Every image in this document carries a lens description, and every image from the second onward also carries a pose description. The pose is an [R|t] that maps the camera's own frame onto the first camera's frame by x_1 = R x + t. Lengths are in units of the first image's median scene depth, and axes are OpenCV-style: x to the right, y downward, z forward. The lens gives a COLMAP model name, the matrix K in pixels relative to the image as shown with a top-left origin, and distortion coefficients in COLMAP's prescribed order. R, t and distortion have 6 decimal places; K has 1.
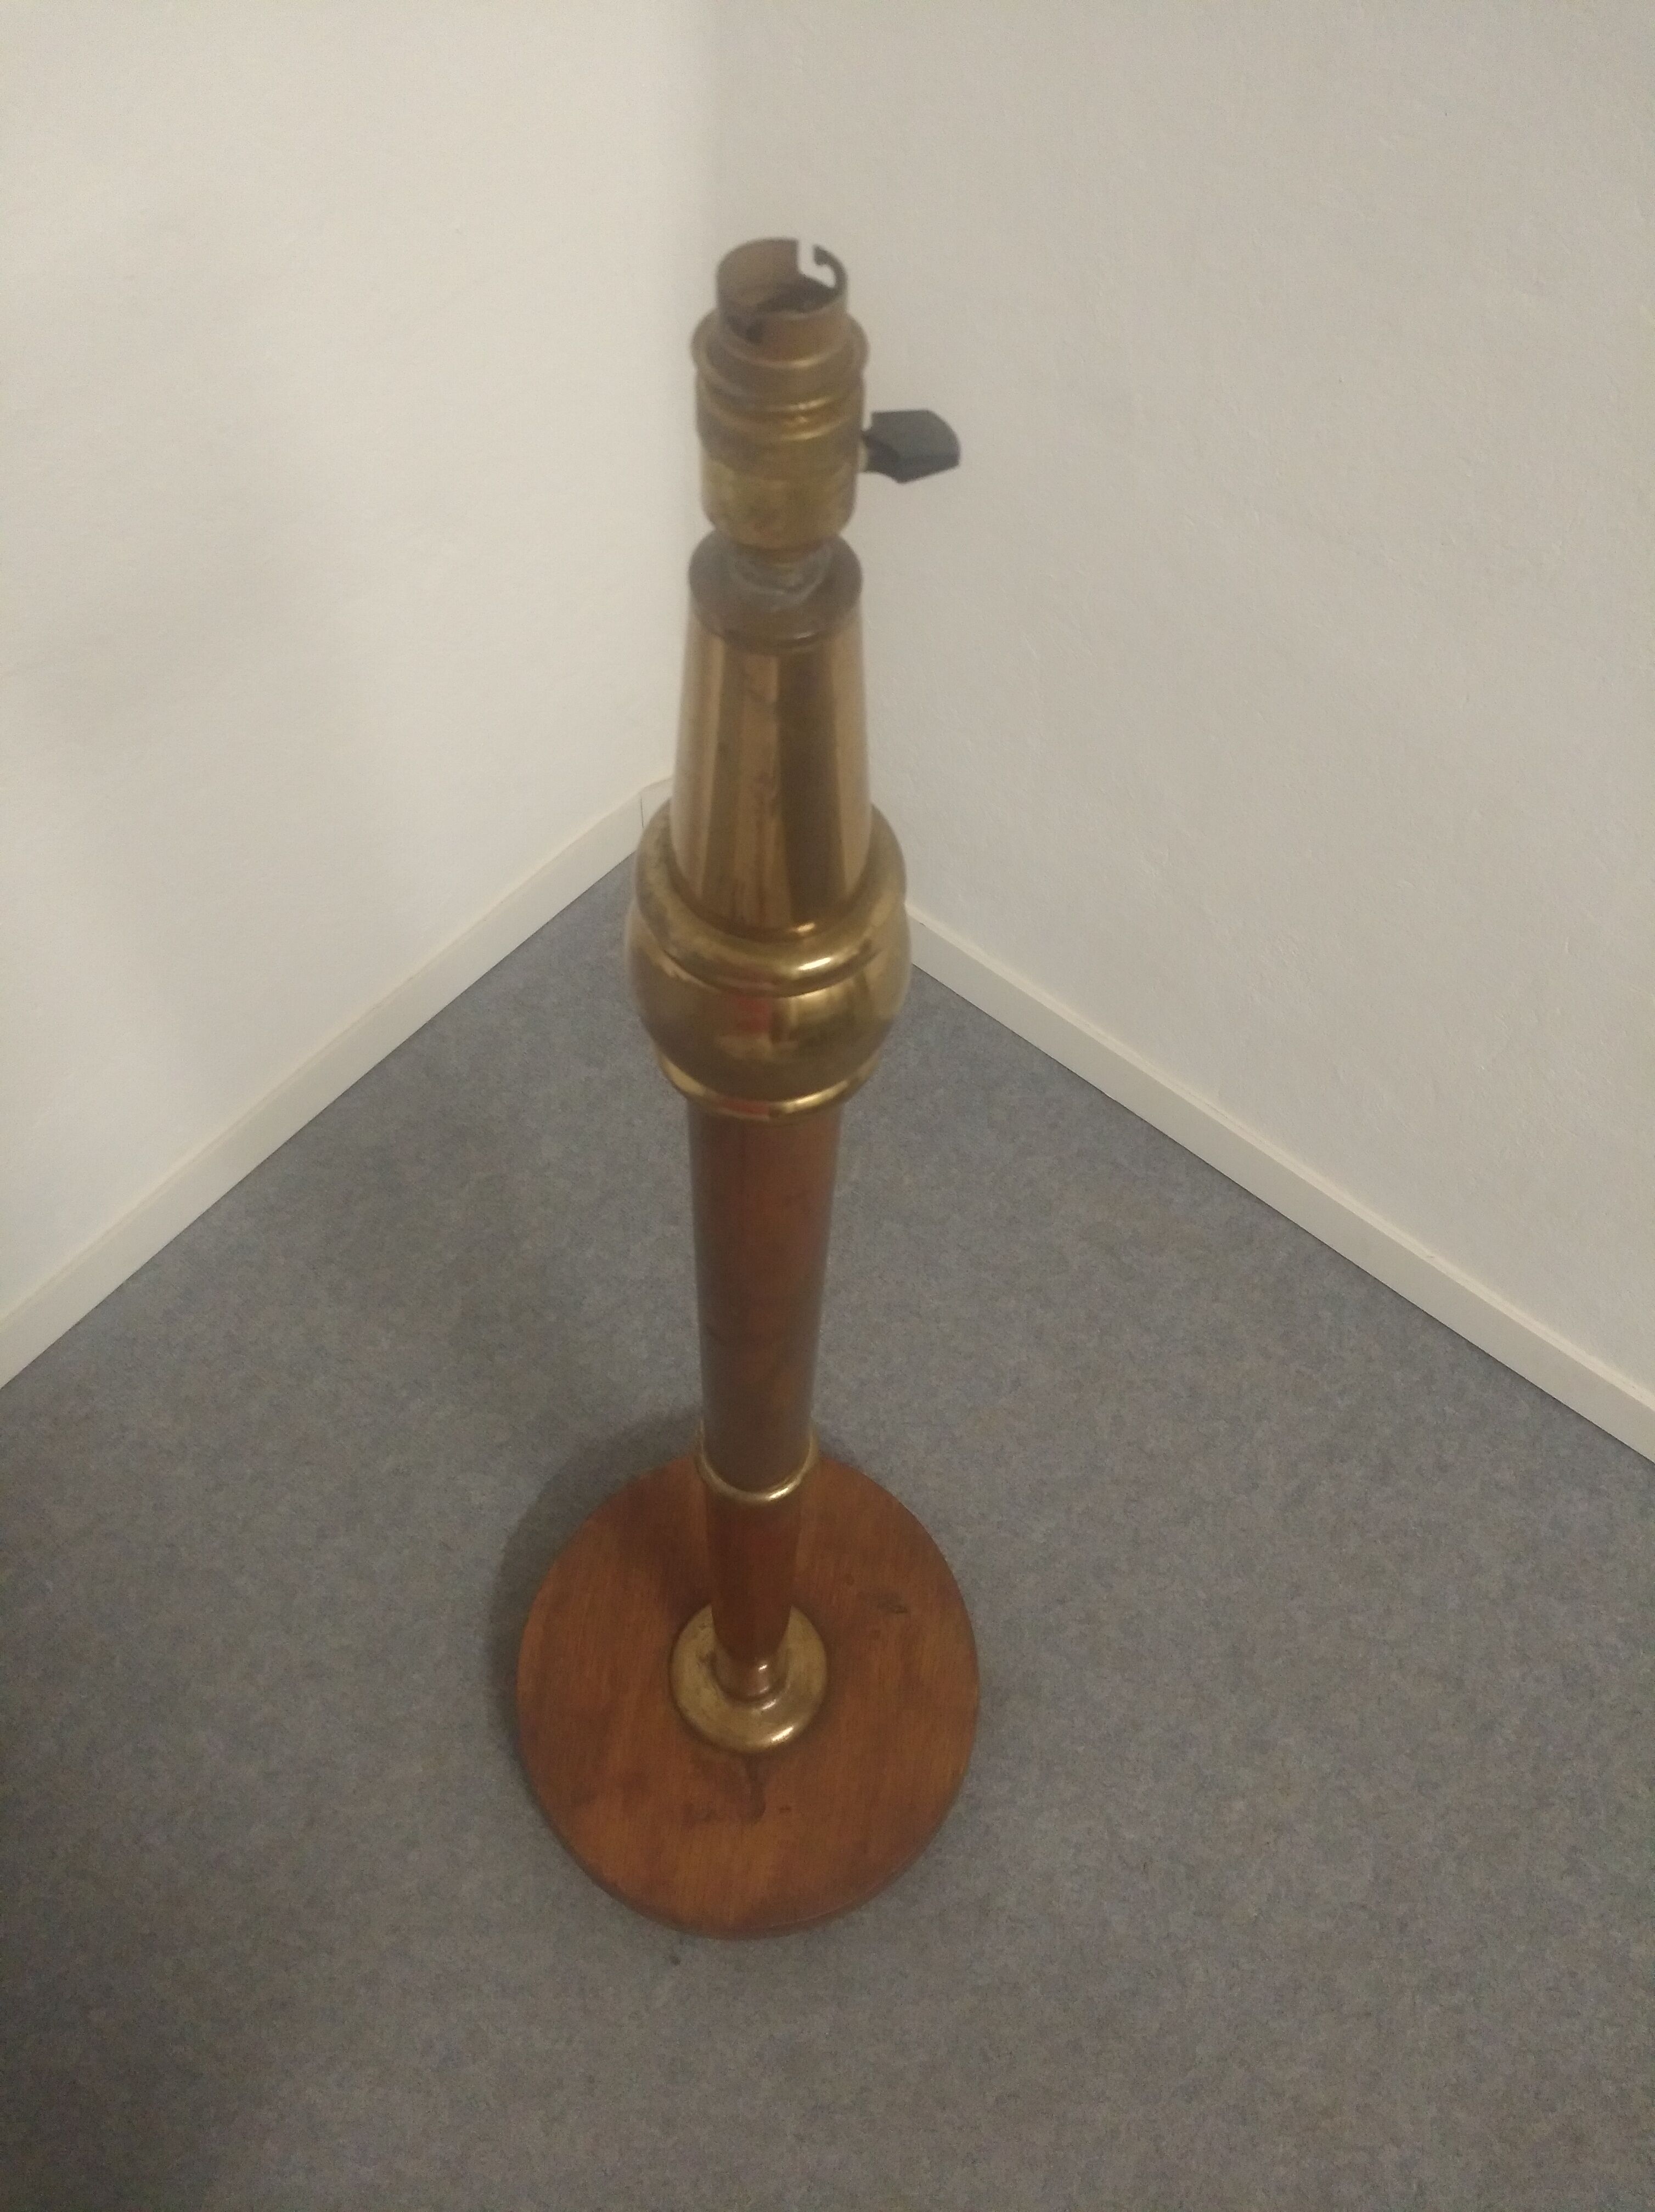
lens RADIAL K [[1681.9, 0, 827.5], [0, 1681.9, 1106.0], [0, 0, 1]] dist [-0.043362, 0.094341]
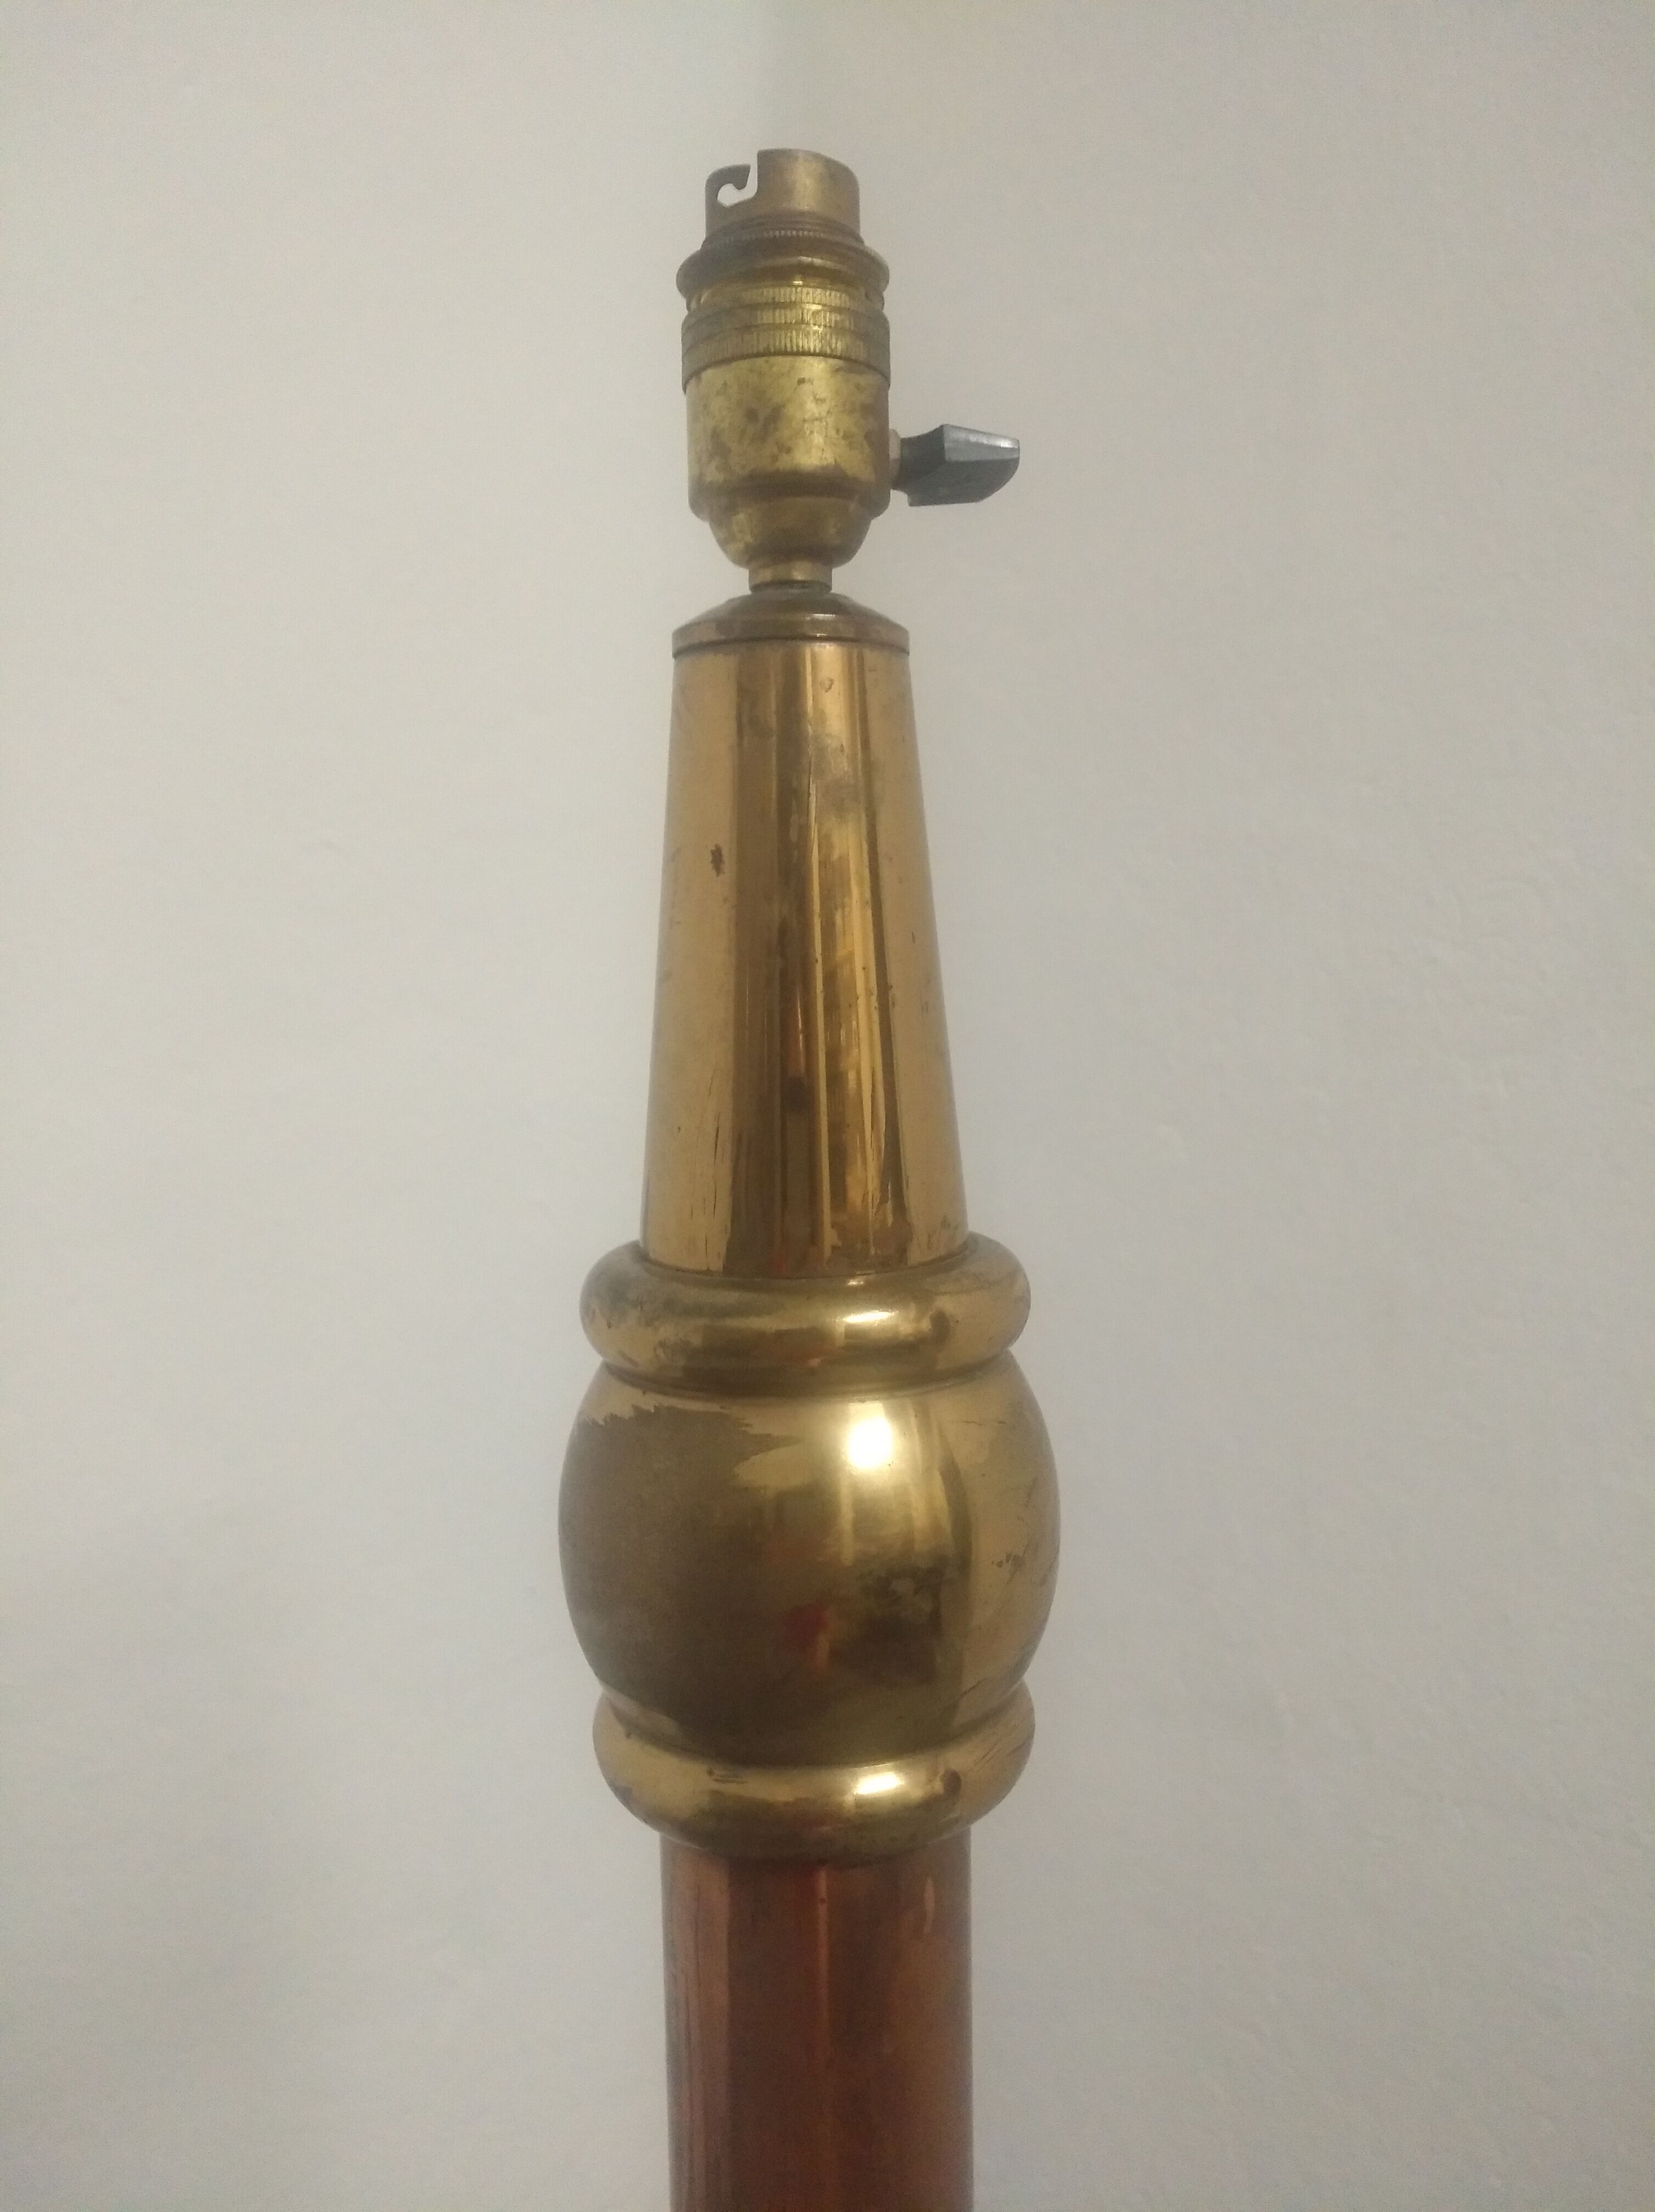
lens RADIAL K [[1681.9, 0, 827.5], [0, 1681.9, 1106.0], [0, 0, 1]] dist [-0.043362, 0.094341]
pose [[0.997633, -0.059479, -0.034497, 0.000169], [0.007274, 0.590196, -0.807227, 0.110654], [0.068373, 0.805066, 0.589232, 0.184591]]
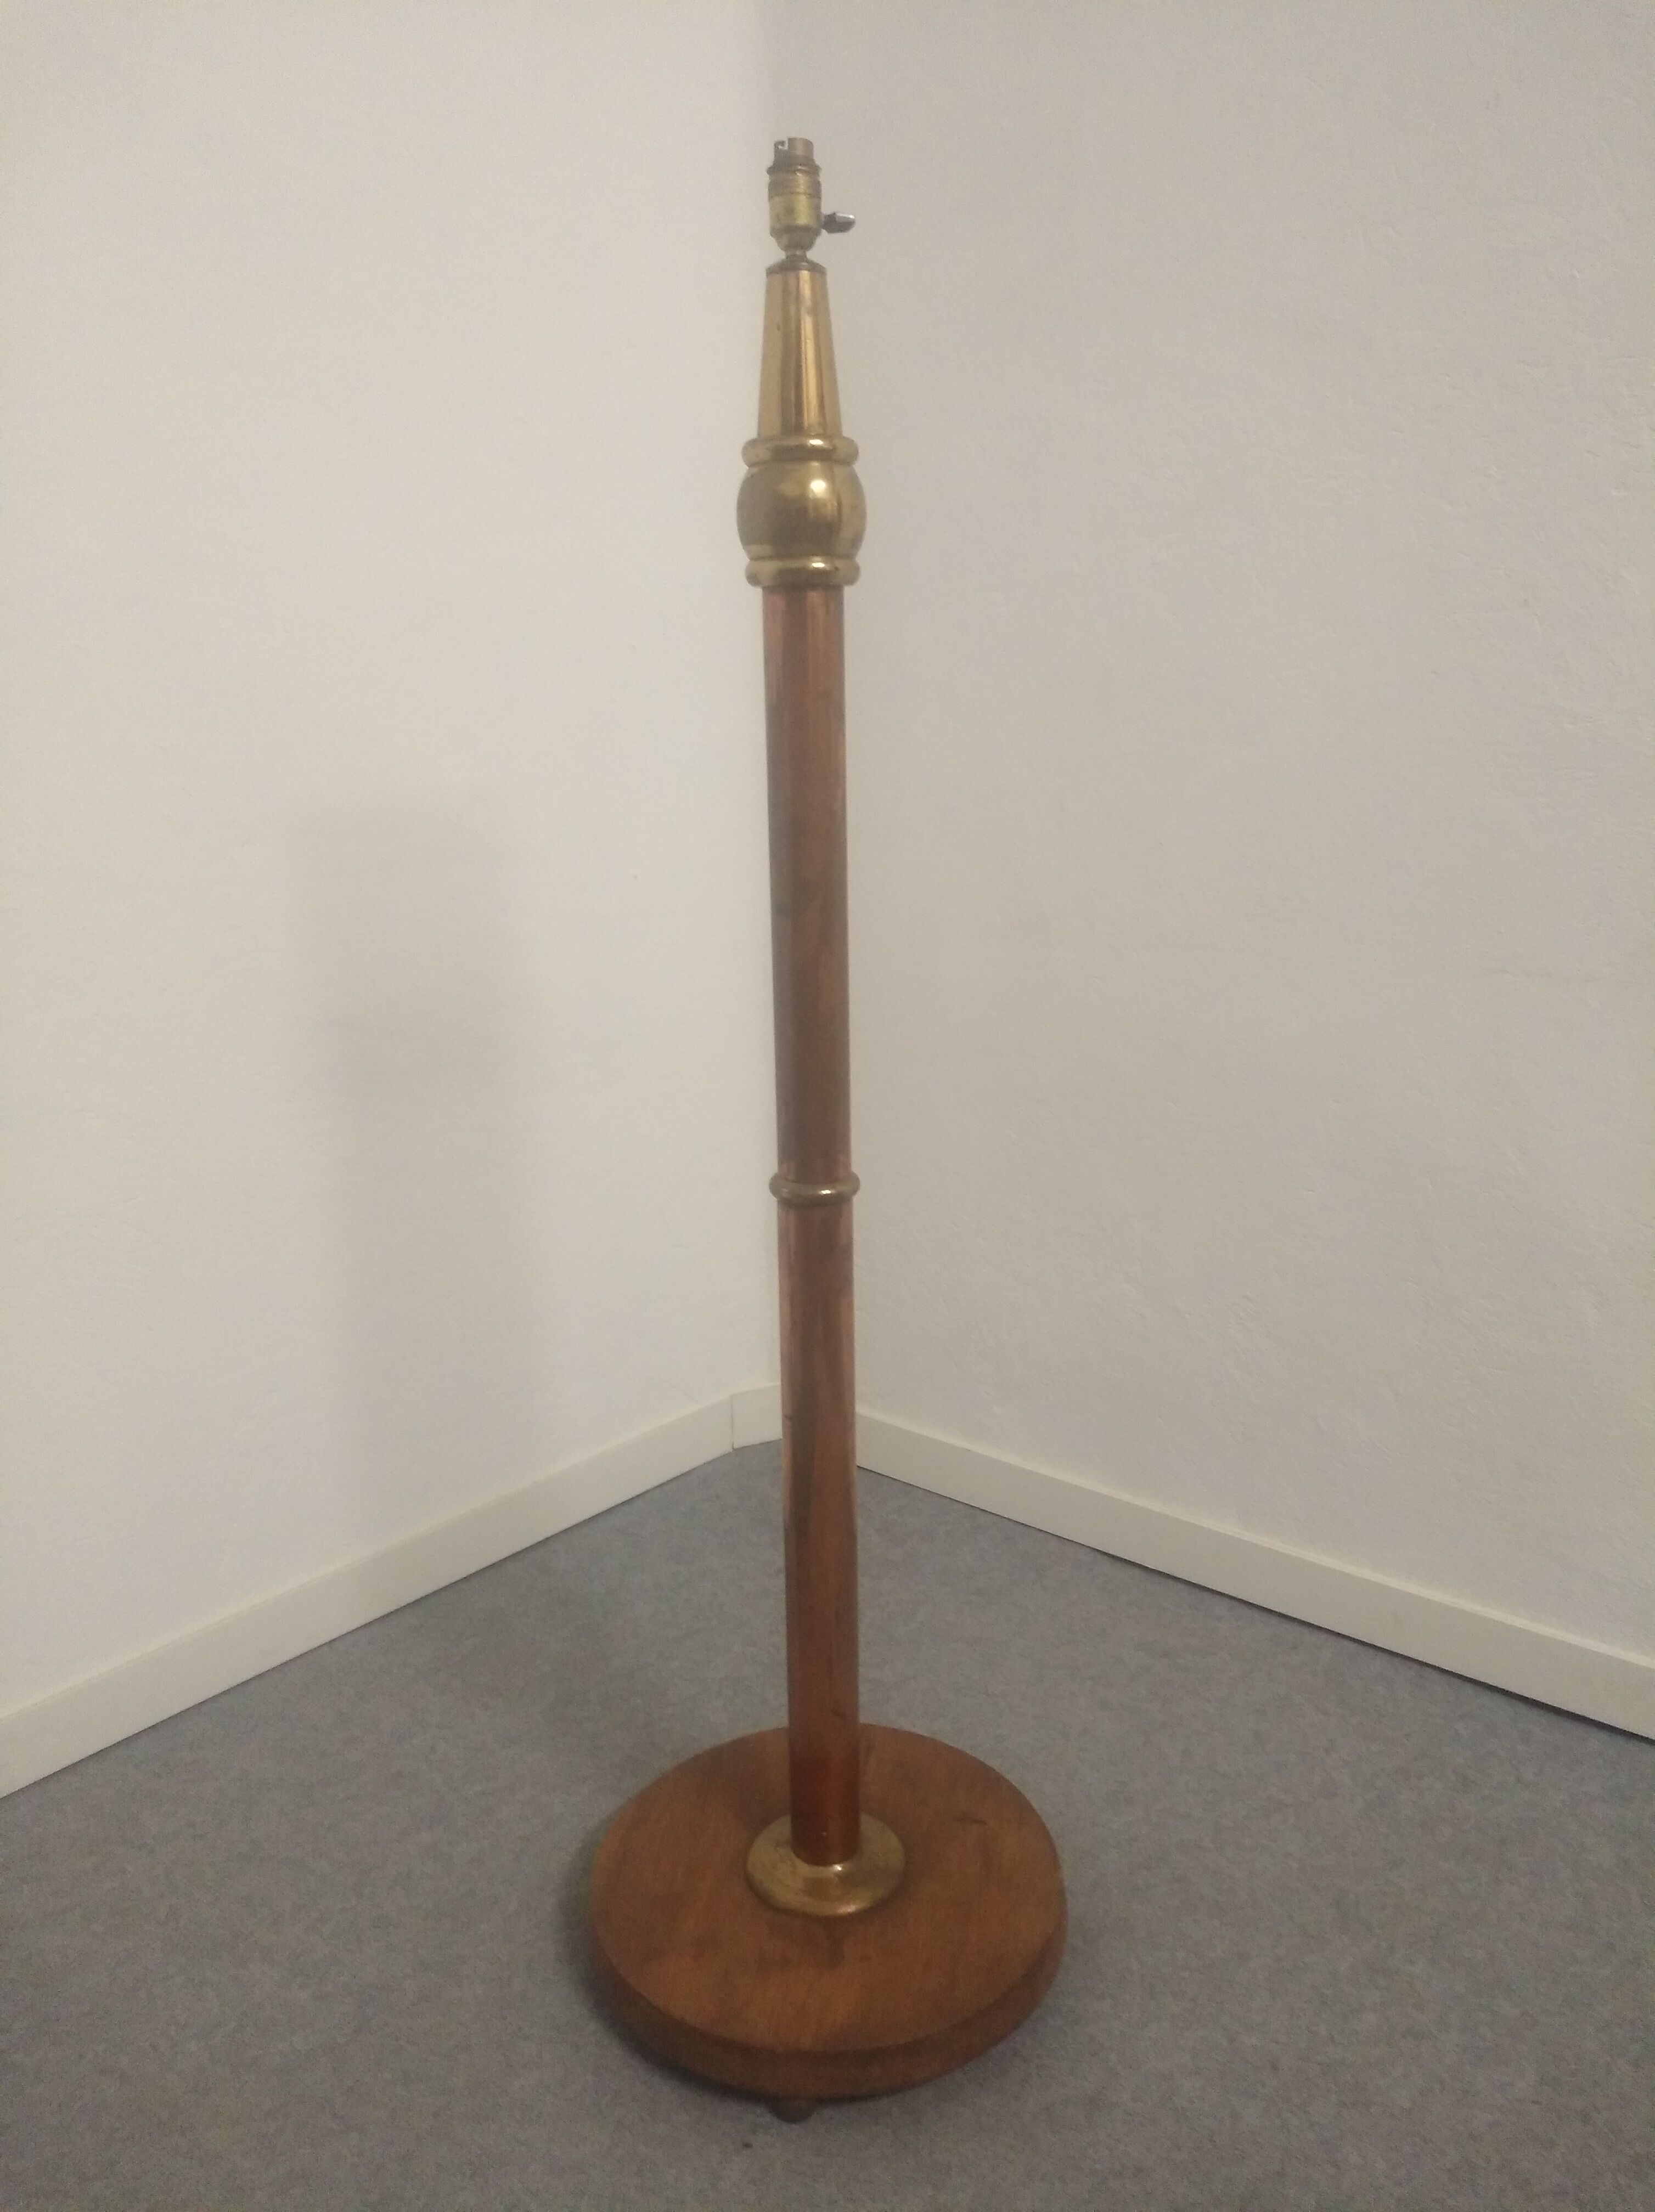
lens RADIAL K [[1681.9, 0, 827.5], [0, 1681.9, 1106.0], [0, 0, 1]] dist [-0.043362, 0.094341]
pose [[0.998037, -0.056073, -0.027908, 0.006637], [0.019250, 0.698609, -0.715245, 0.730978], [0.059603, 0.713304, 0.698316, -0.004000]]
